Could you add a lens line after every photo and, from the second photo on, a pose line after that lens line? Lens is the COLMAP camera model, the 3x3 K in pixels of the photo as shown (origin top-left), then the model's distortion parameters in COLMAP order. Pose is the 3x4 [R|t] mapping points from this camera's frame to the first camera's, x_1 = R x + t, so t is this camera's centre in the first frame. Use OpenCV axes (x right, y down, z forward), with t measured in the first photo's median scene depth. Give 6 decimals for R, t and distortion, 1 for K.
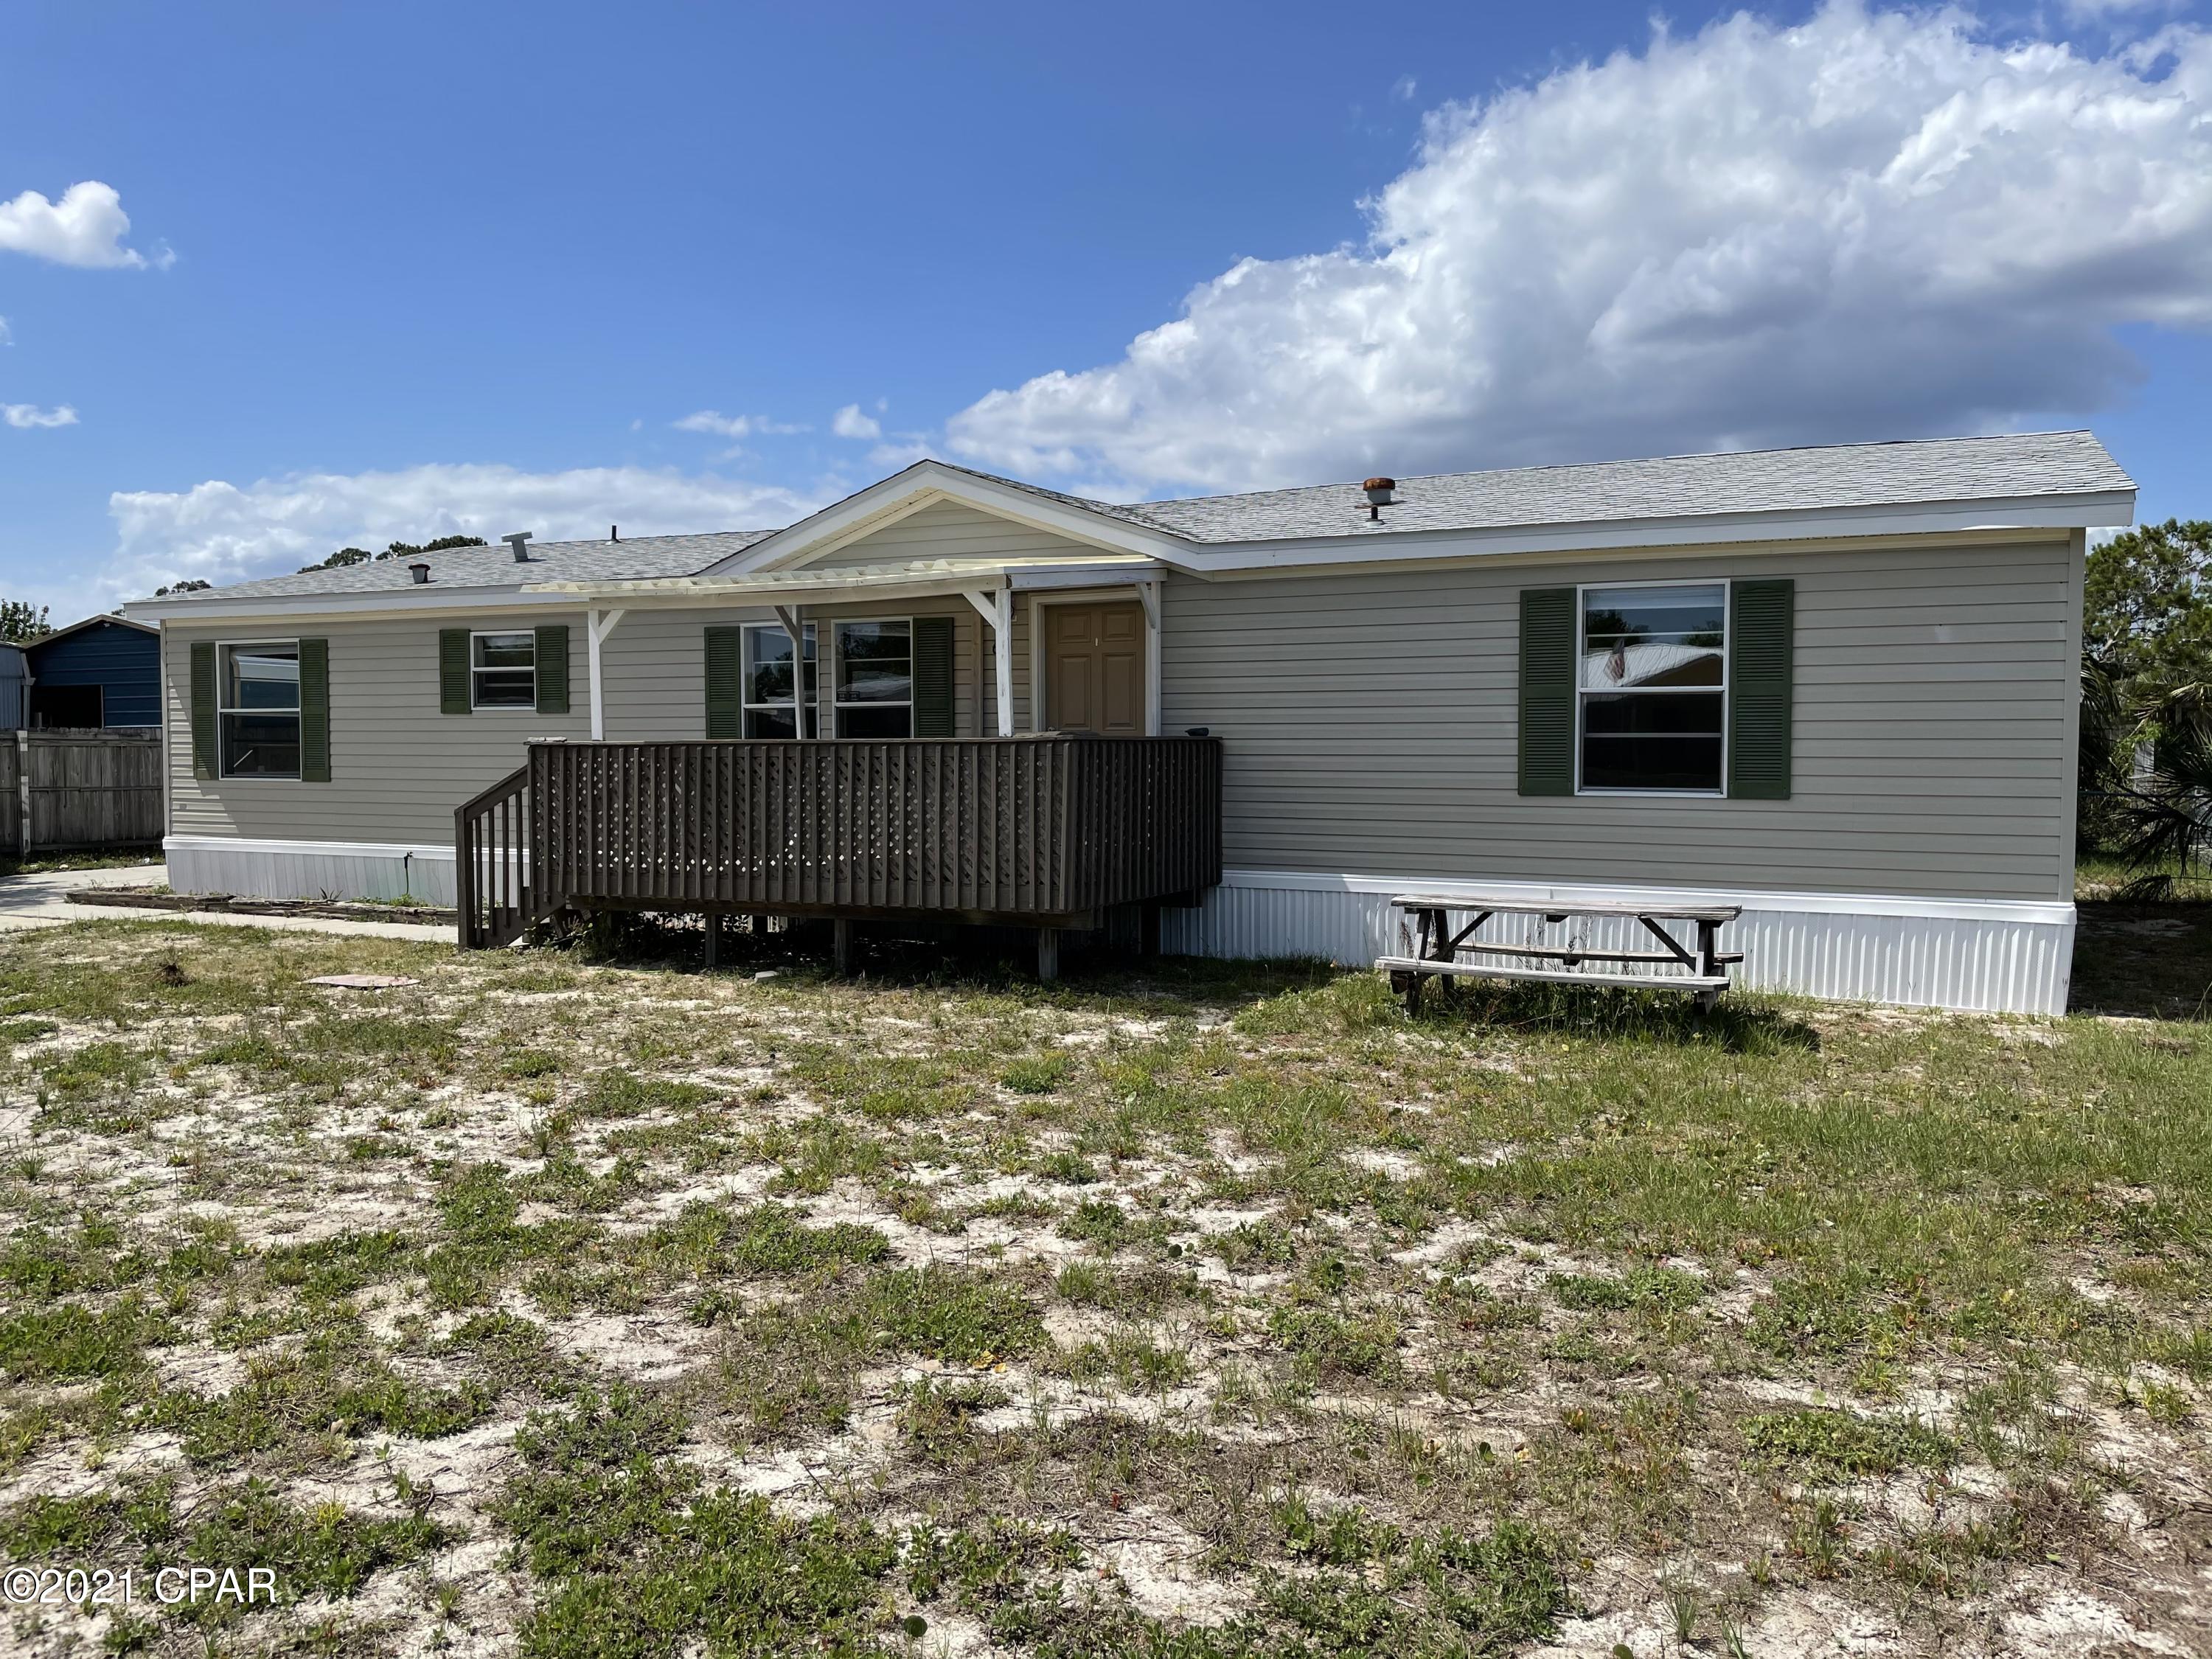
lens RADIAL K [[1613.6, 0, 1132.9], [0, 1613.6, 750.8], [0, 0, 1]] dist [0.073570, -0.123703]
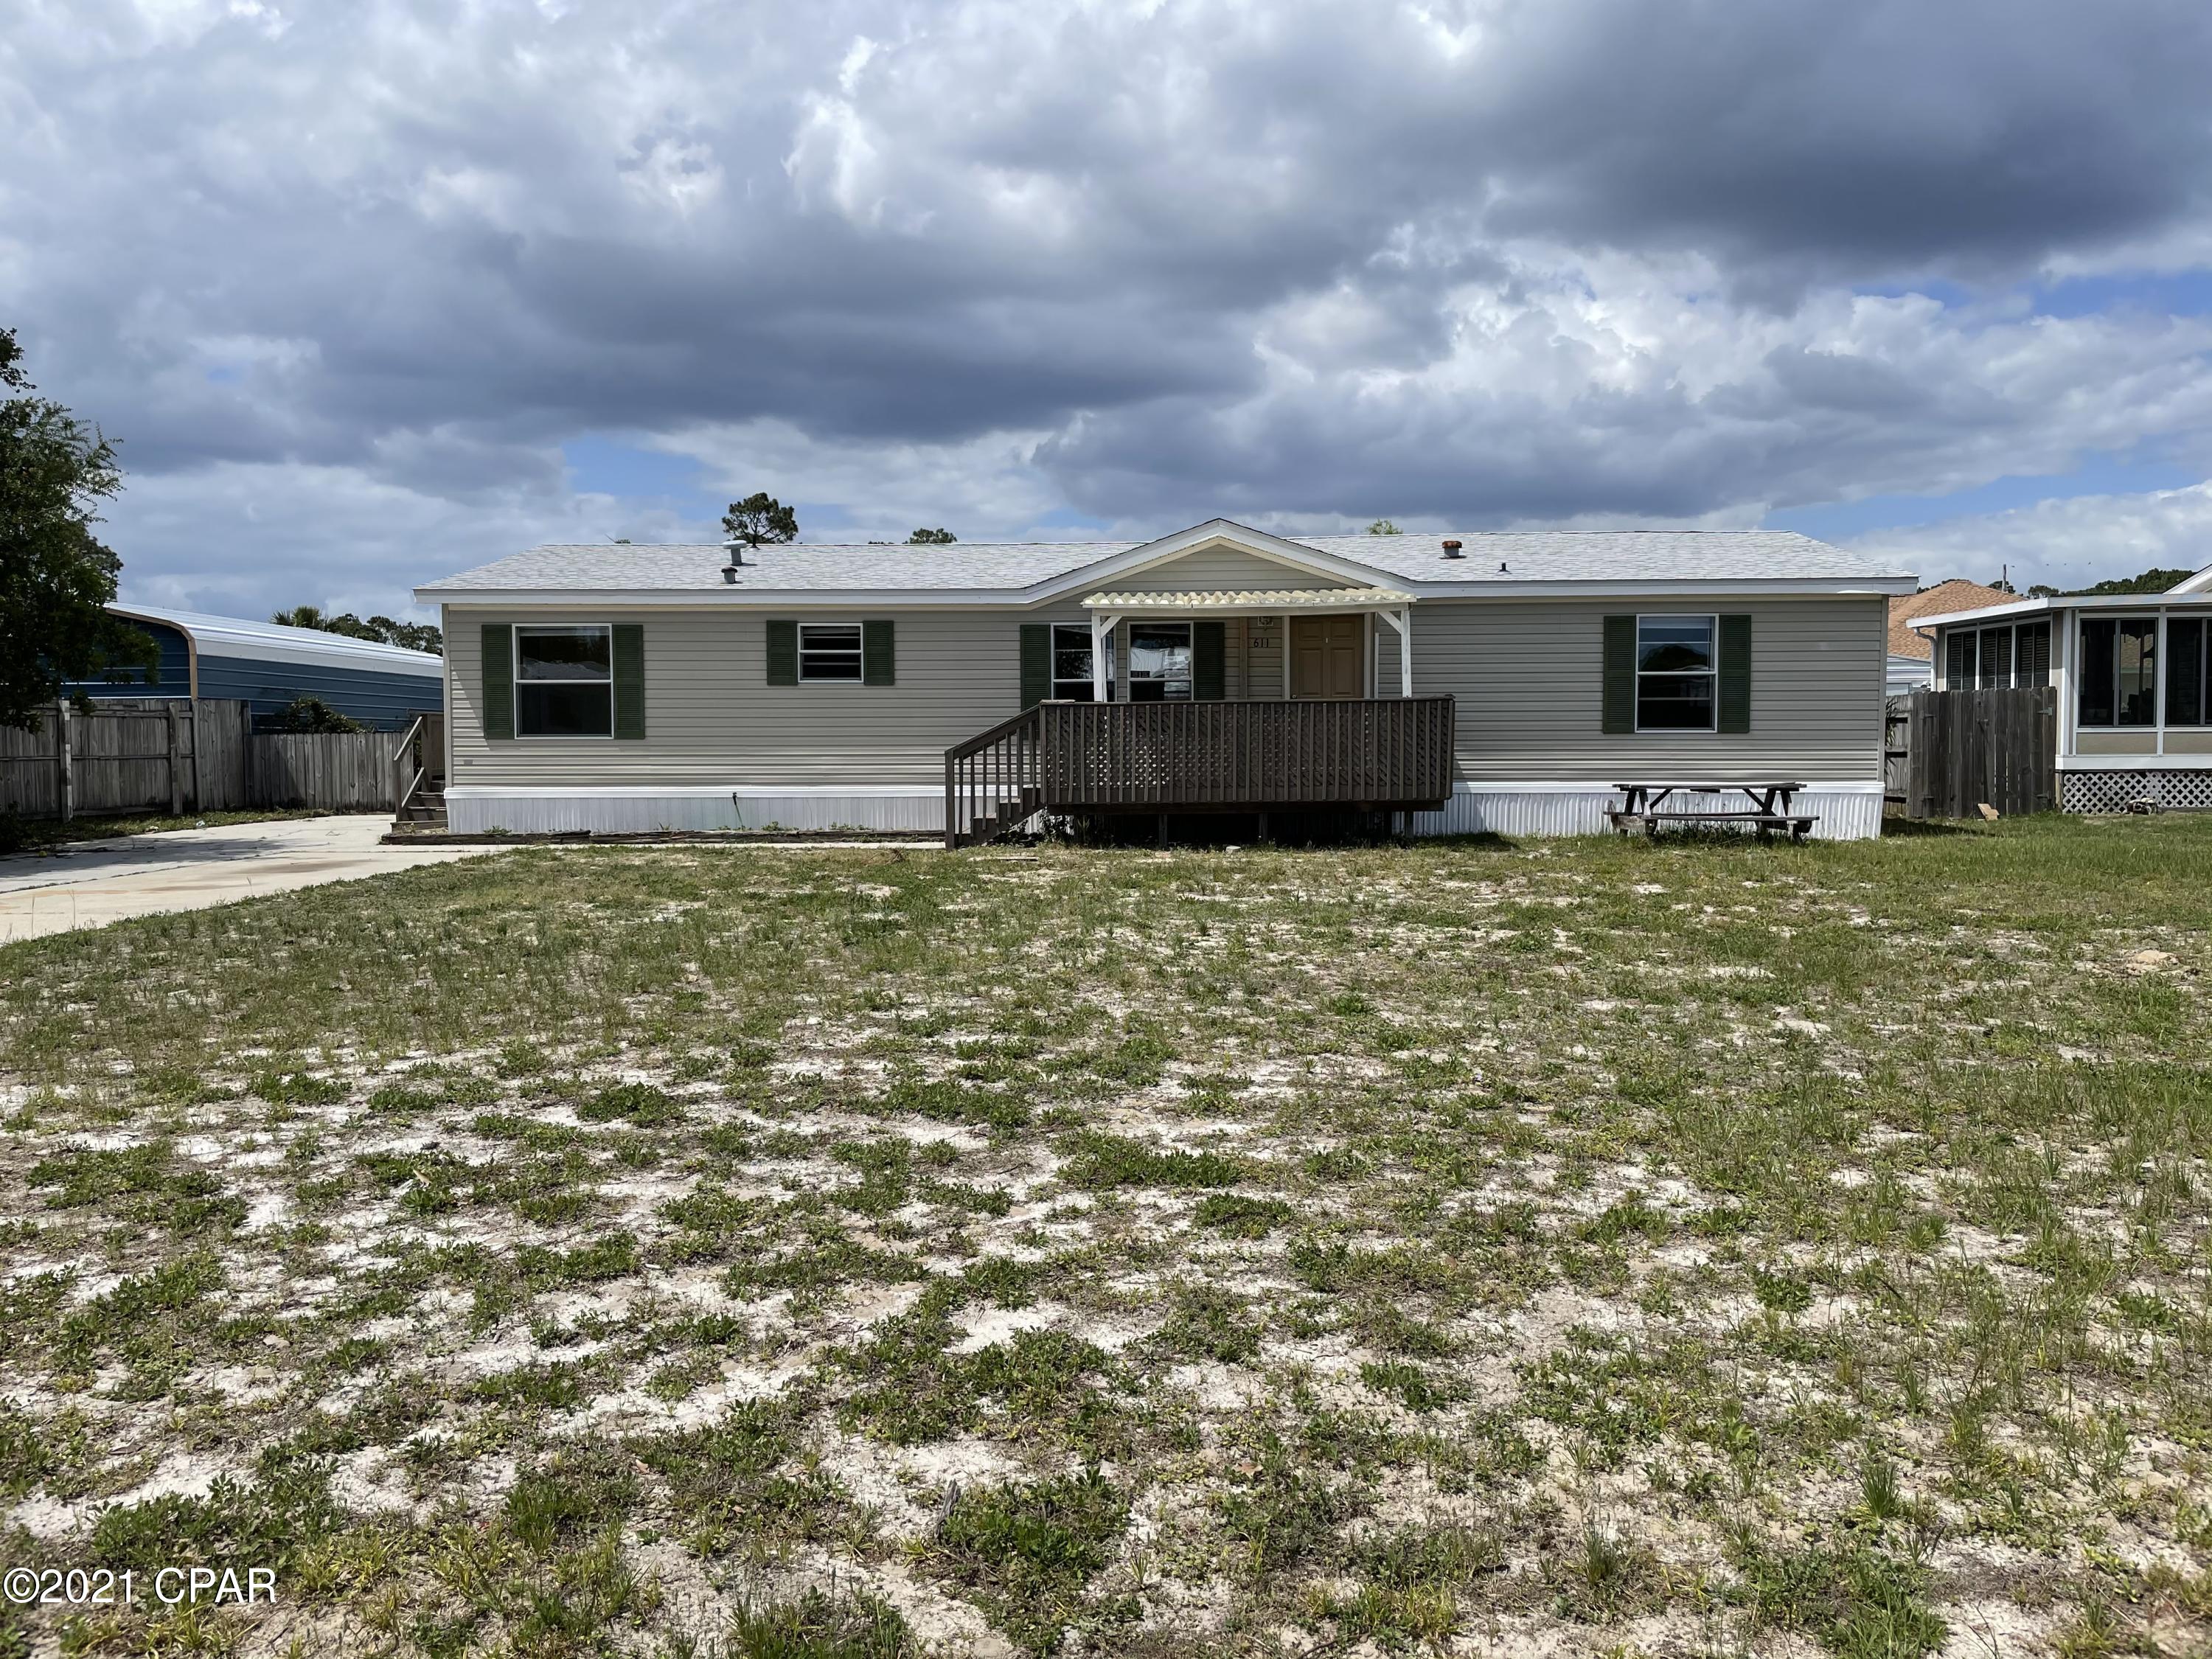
lens RADIAL K [[1631.4, 0, 1130.6], [0, 1631.4, 770.0], [0, 0, 1]] dist [0.077003, -0.091428]
pose [[0.922590, -0.013238, 0.385555, -0.792705], [0.005974, 0.999781, 0.020033, 0.024758], [-0.385736, -0.016179, 0.922467, -0.382263]]
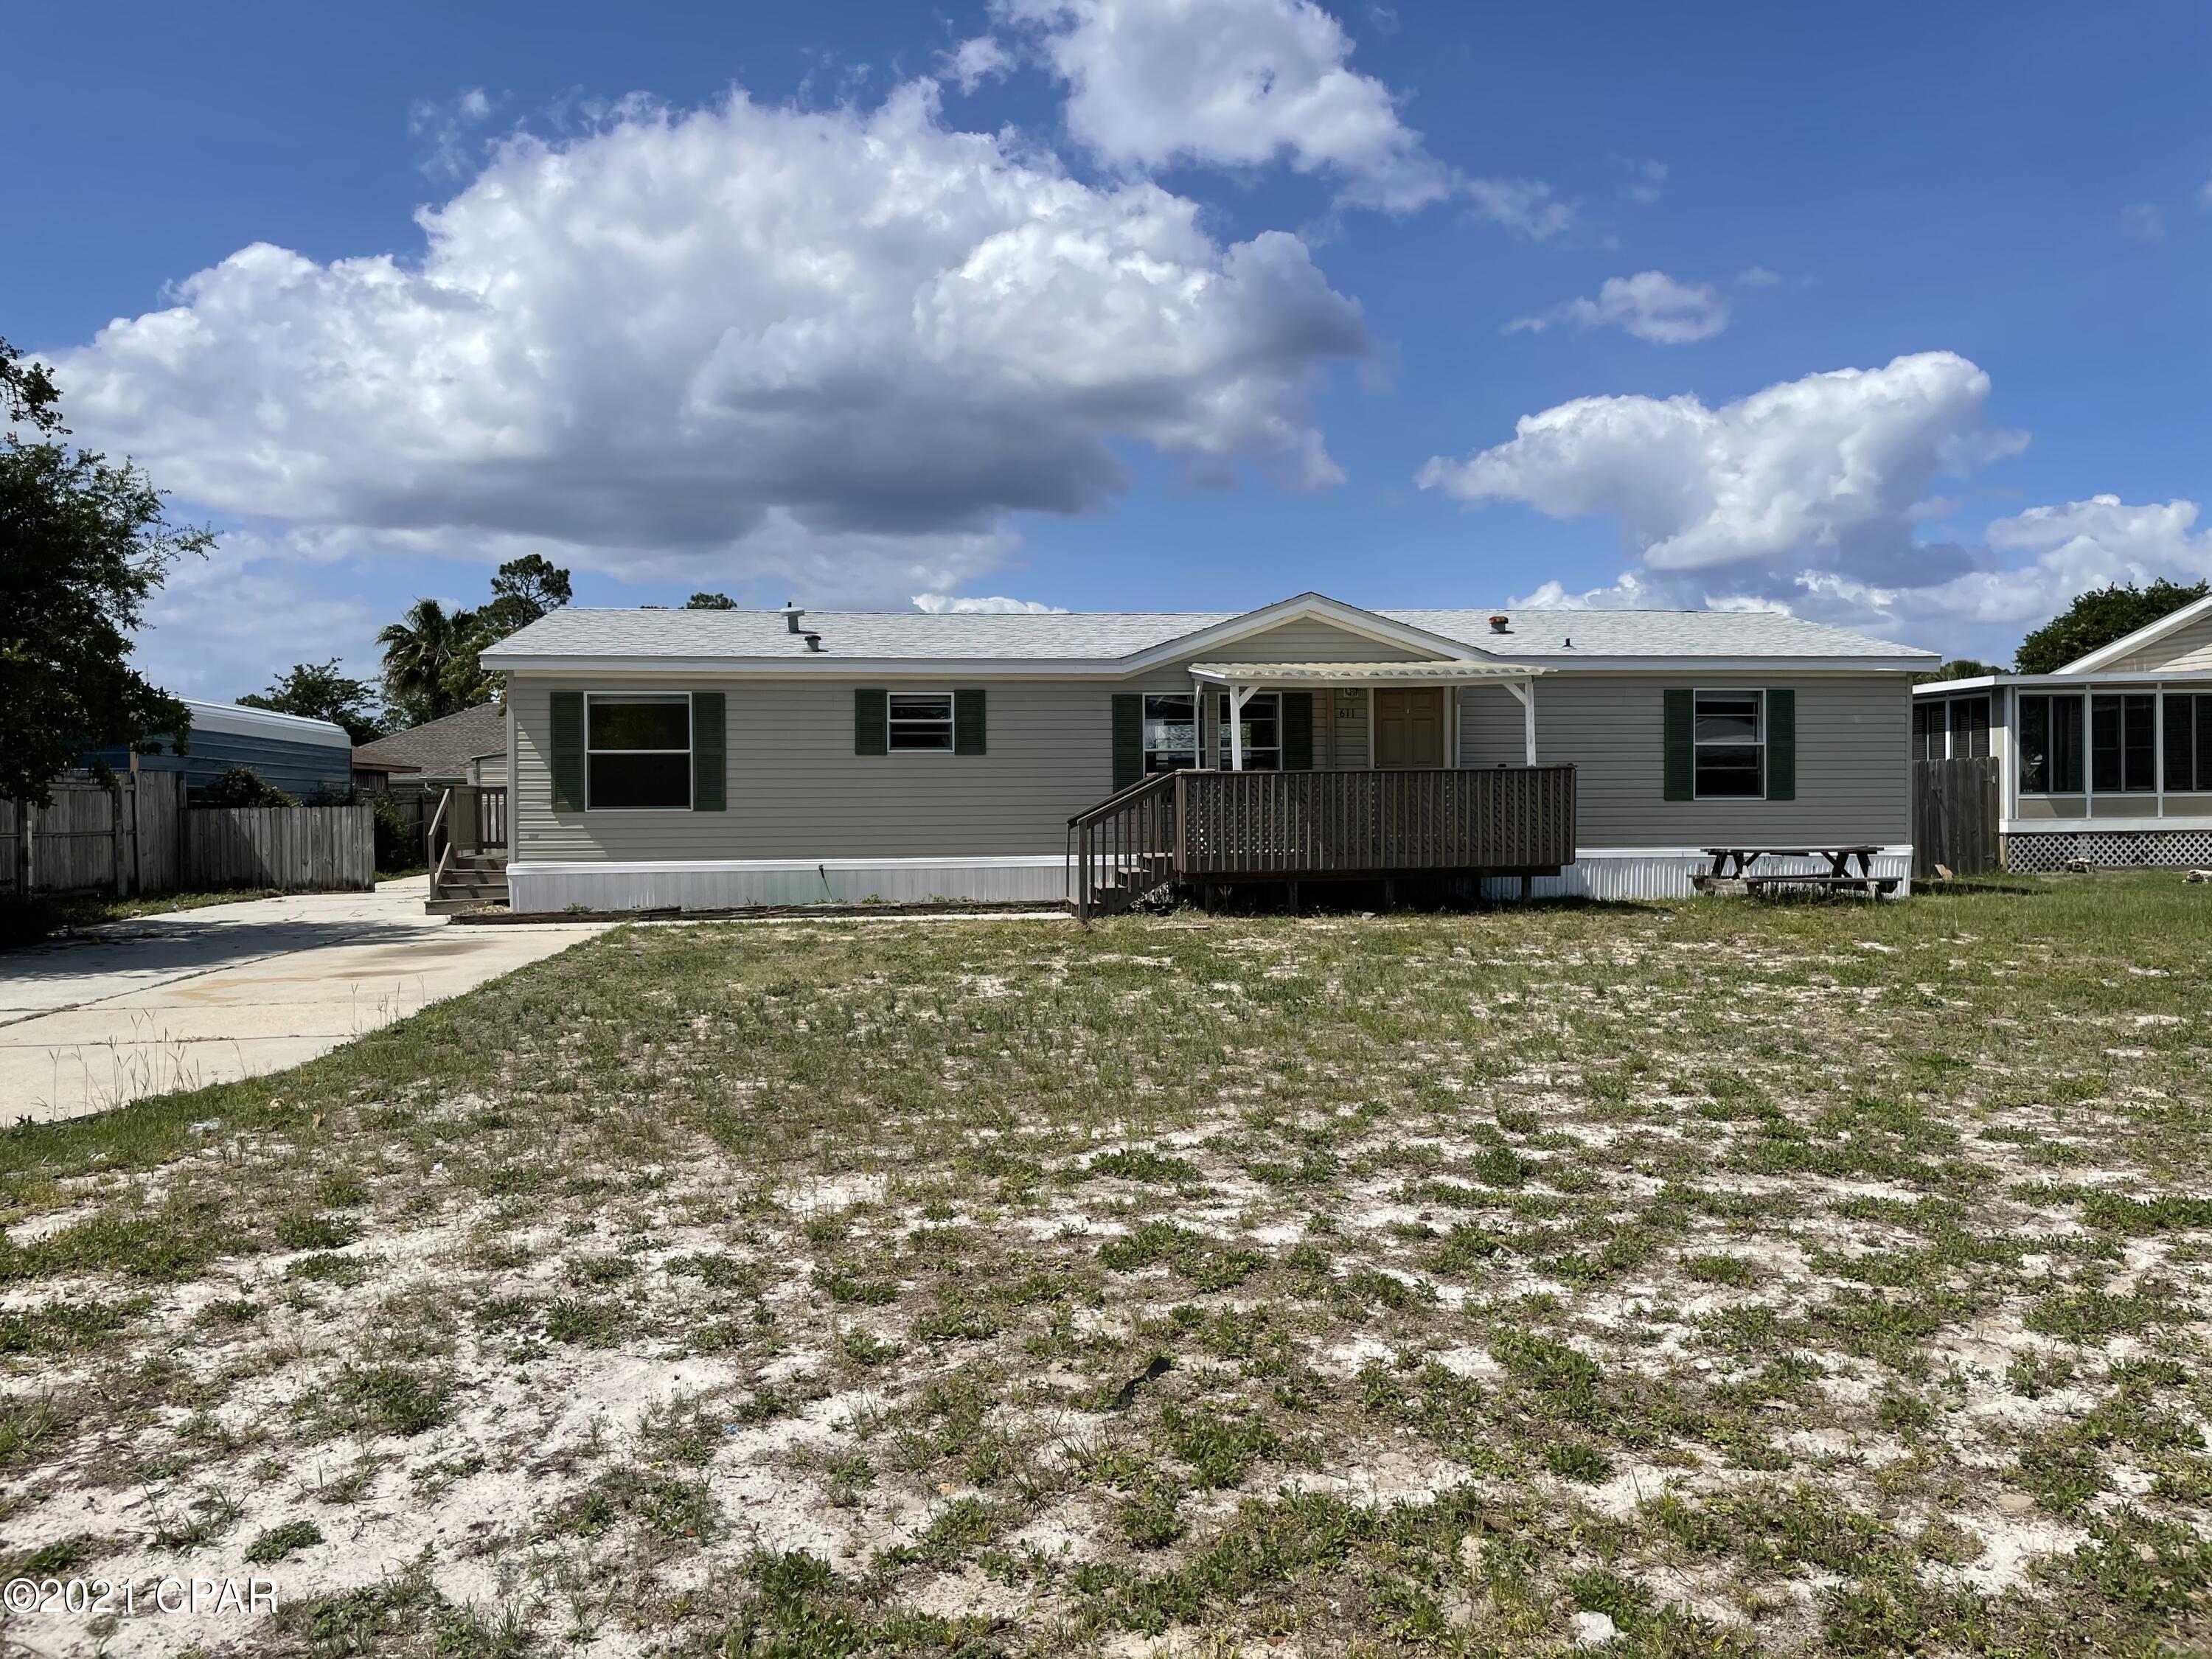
lens RADIAL K [[1631.4, 0, 1130.6], [0, 1631.4, 770.0], [0, 0, 1]] dist [0.077003, -0.091428]
pose [[0.851957, 0.001779, 0.523609, -1.090615], [0.010748, 0.999724, -0.020885, 0.021837], [-0.523502, 0.023421, 0.851703, -0.242123]]
